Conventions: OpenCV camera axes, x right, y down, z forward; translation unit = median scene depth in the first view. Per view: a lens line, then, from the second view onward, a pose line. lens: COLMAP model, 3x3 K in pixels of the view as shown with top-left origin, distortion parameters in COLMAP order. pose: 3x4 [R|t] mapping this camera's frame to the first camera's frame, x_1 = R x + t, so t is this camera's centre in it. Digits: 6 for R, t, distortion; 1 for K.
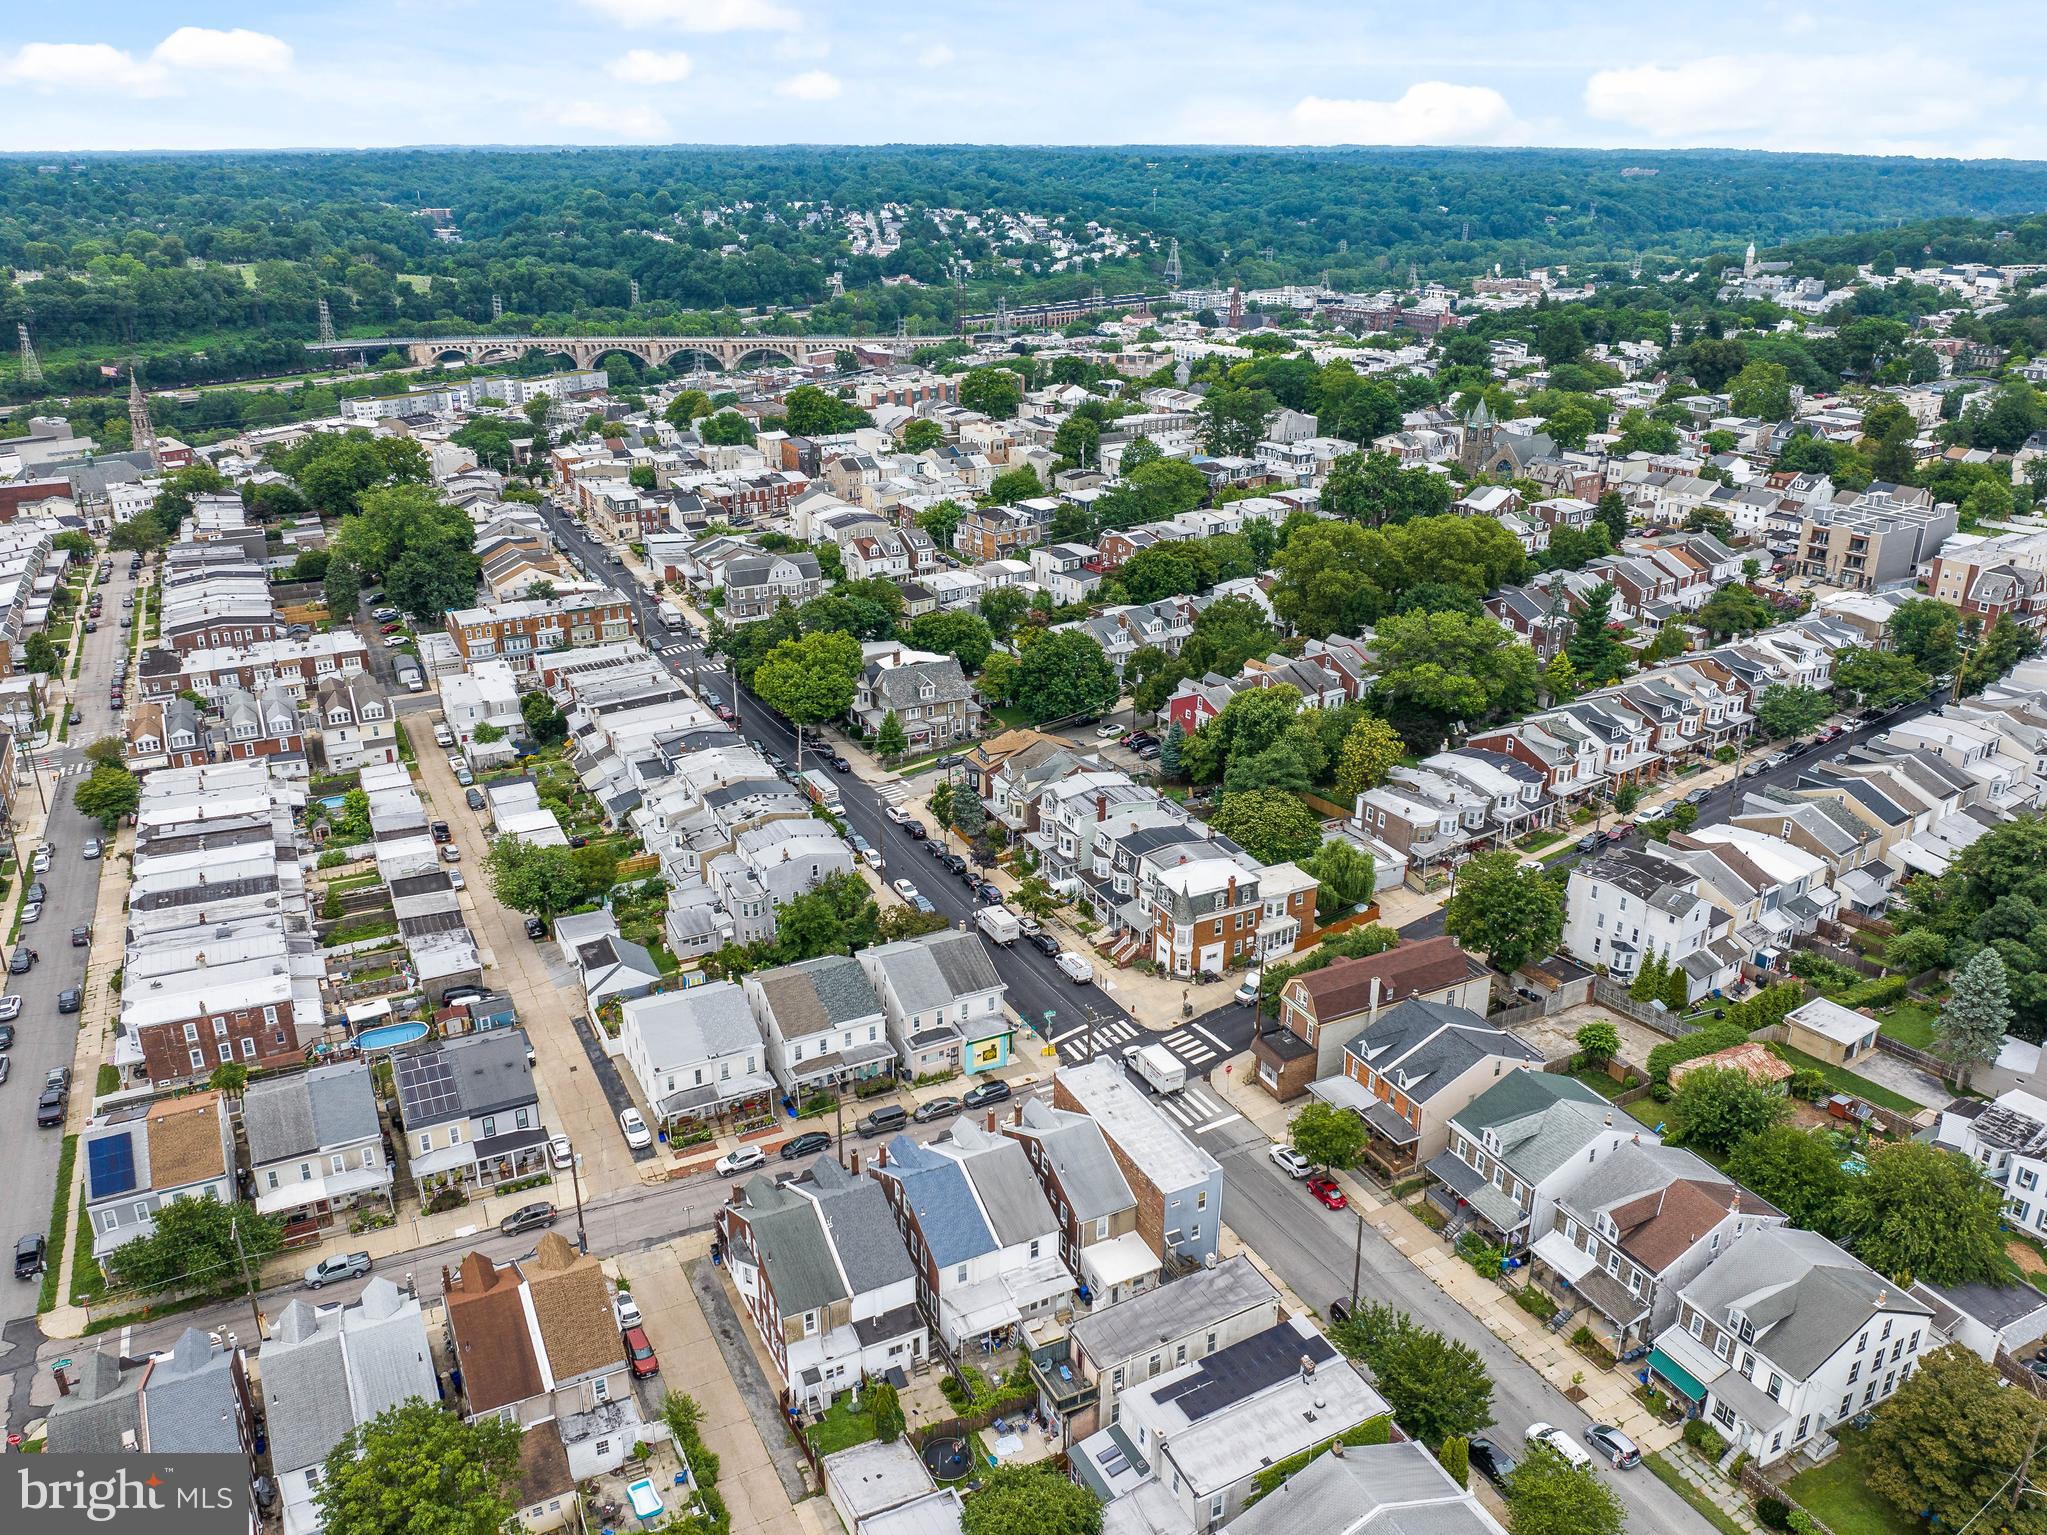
lens RADIAL K [[1553.2, 0, 1032.4], [0, 1553.2, 759.7], [0, 0, 1]] dist [-0.028138, -0.014995]
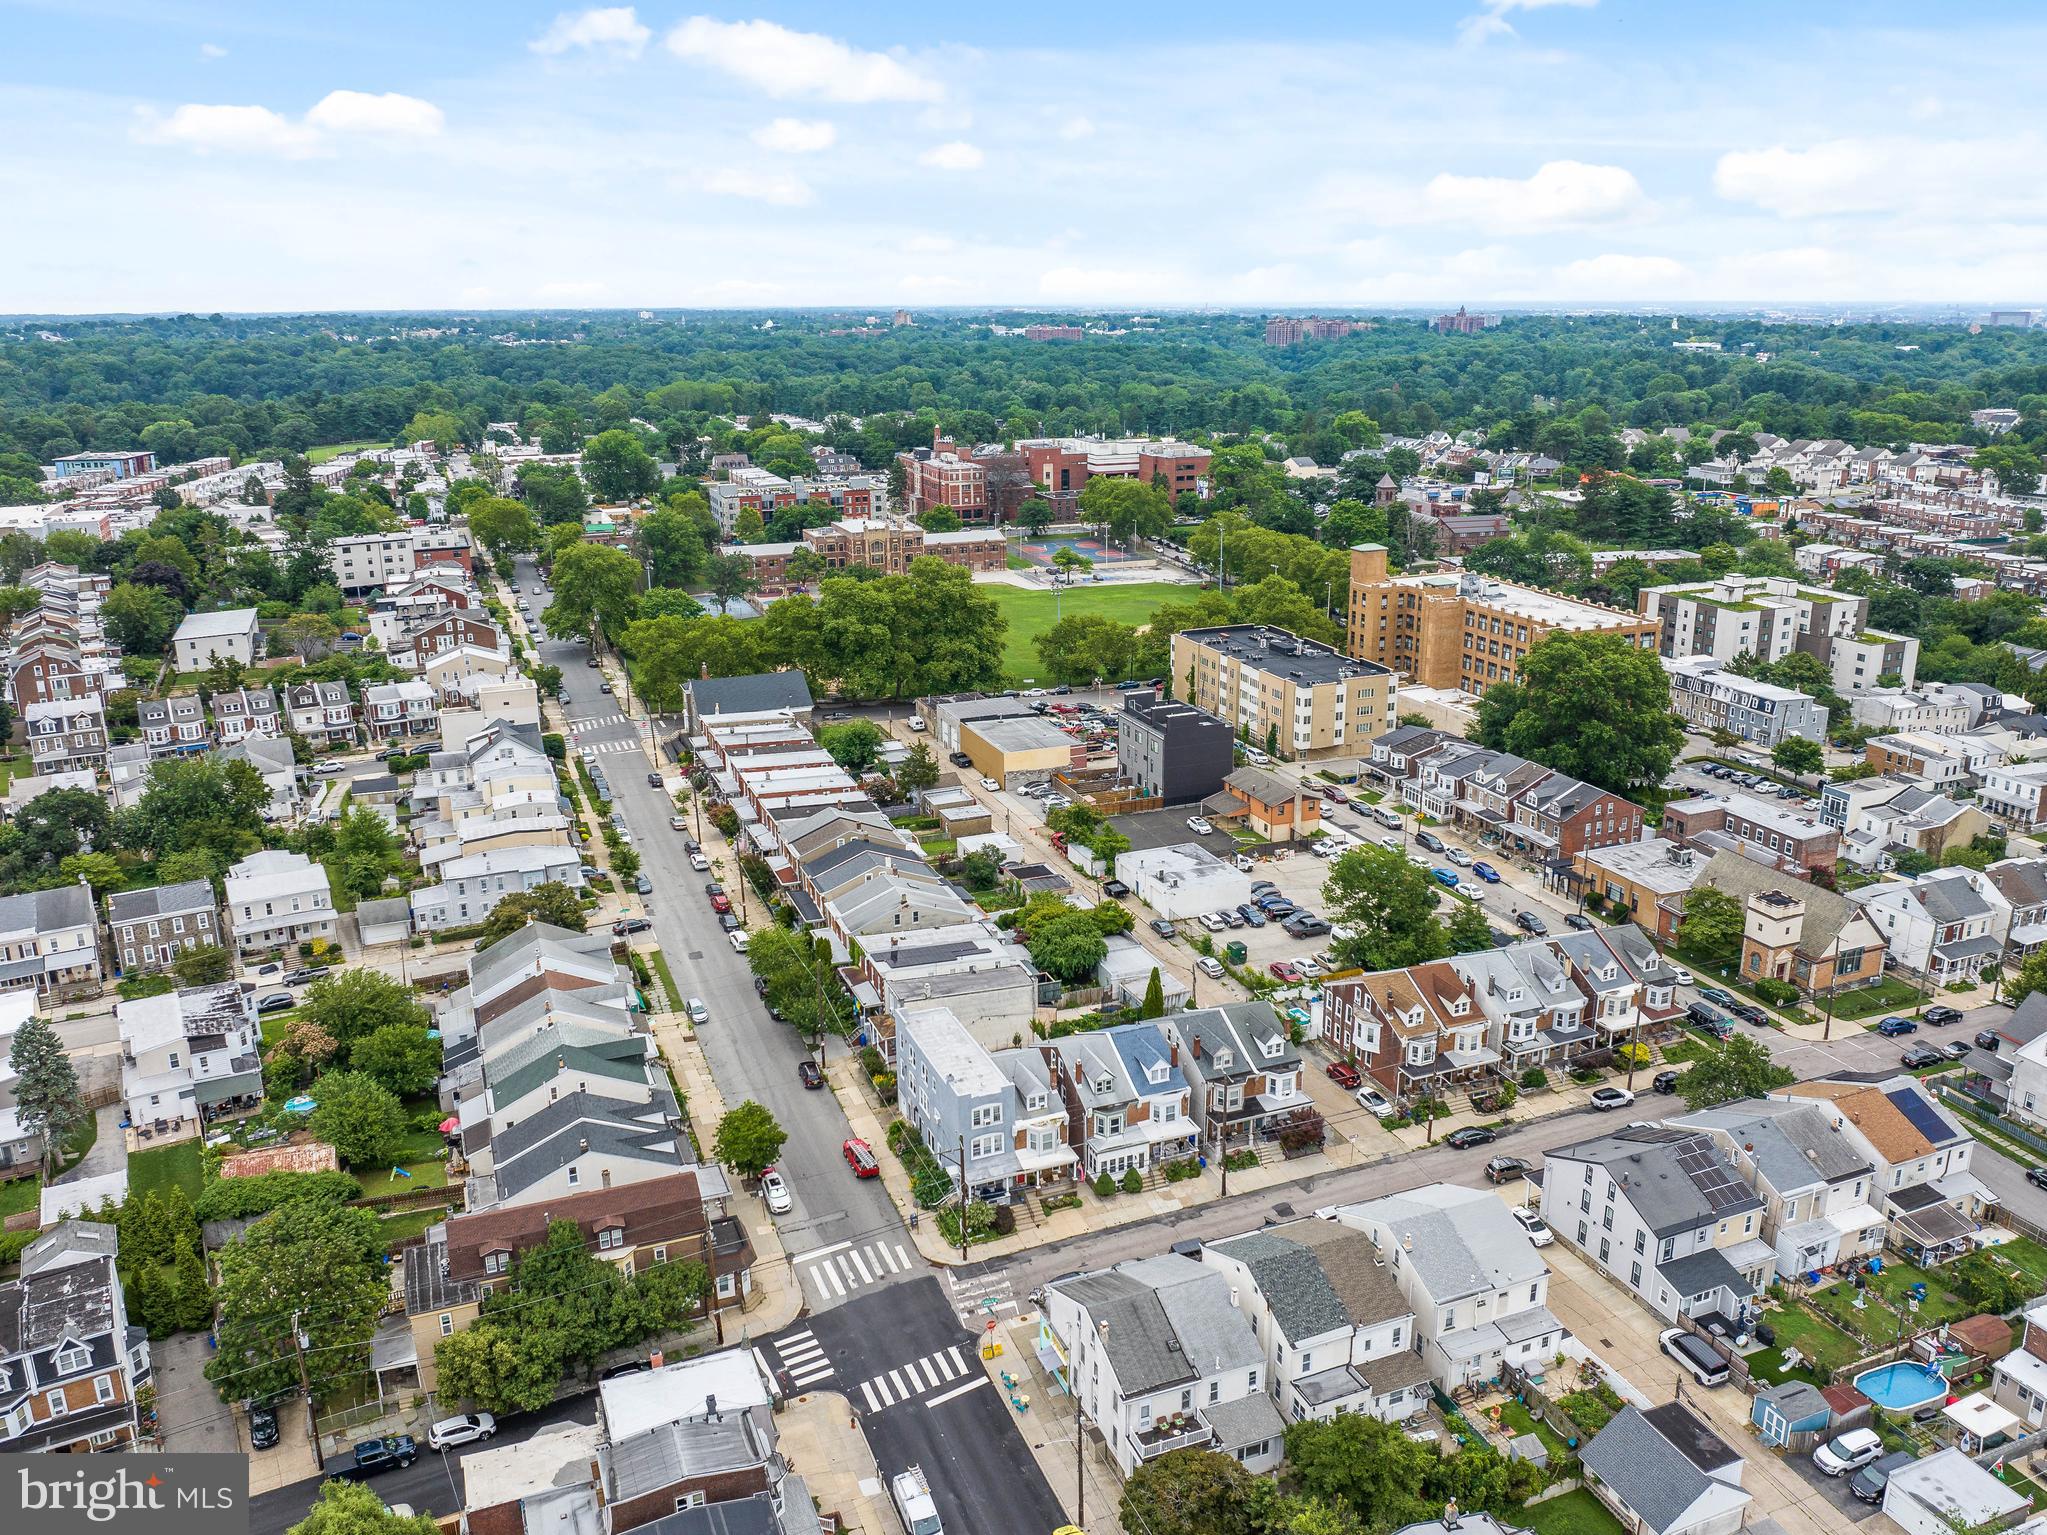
lens RADIAL K [[1553.2, 0, 1032.4], [0, 1553.2, 759.7], [0, 0, 1]] dist [-0.028138, -0.014995]
pose [[-0.996116, -0.025547, 0.084265, -0.055363], [0.032245, 0.784672, 0.619072, -0.425153], [-0.081936, 0.619385, -0.780800, 1.186138]]
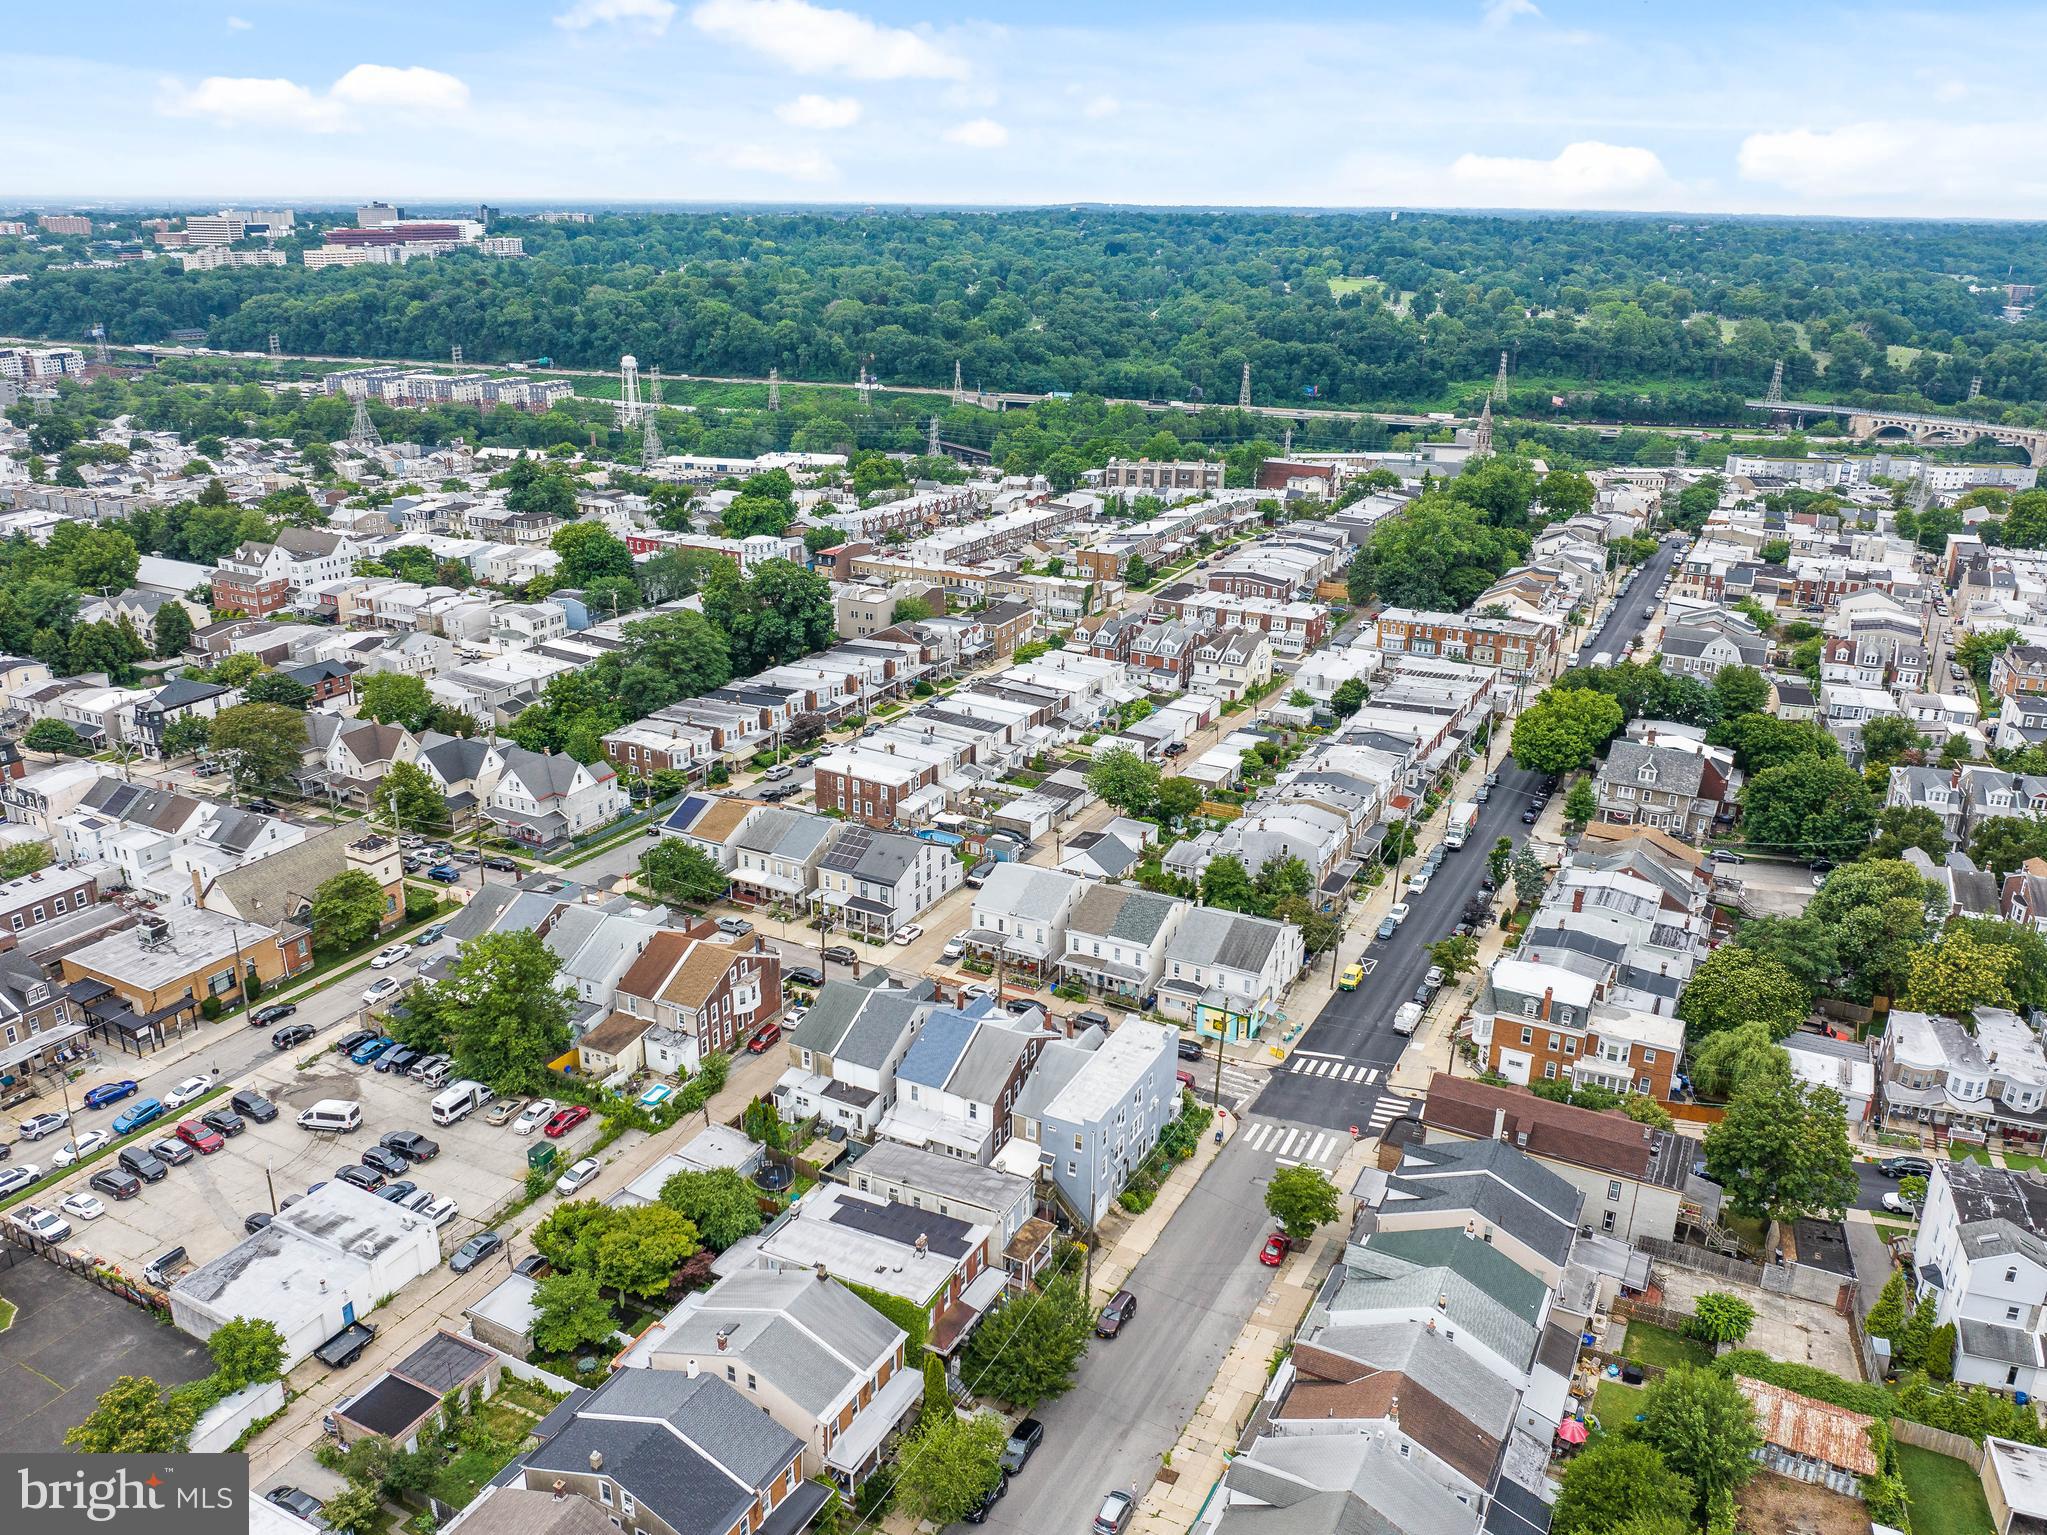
lens RADIAL K [[1553.2, 0, 1032.4], [0, 1553.2, 759.7], [0, 0, 1]] dist [-0.028138, -0.014995]
pose [[0.583373, 0.280795, -0.762122, 0.547965], [-0.310100, 0.944257, 0.110532, -0.051917], [0.750676, 0.171852, 0.637929, 0.150821]]
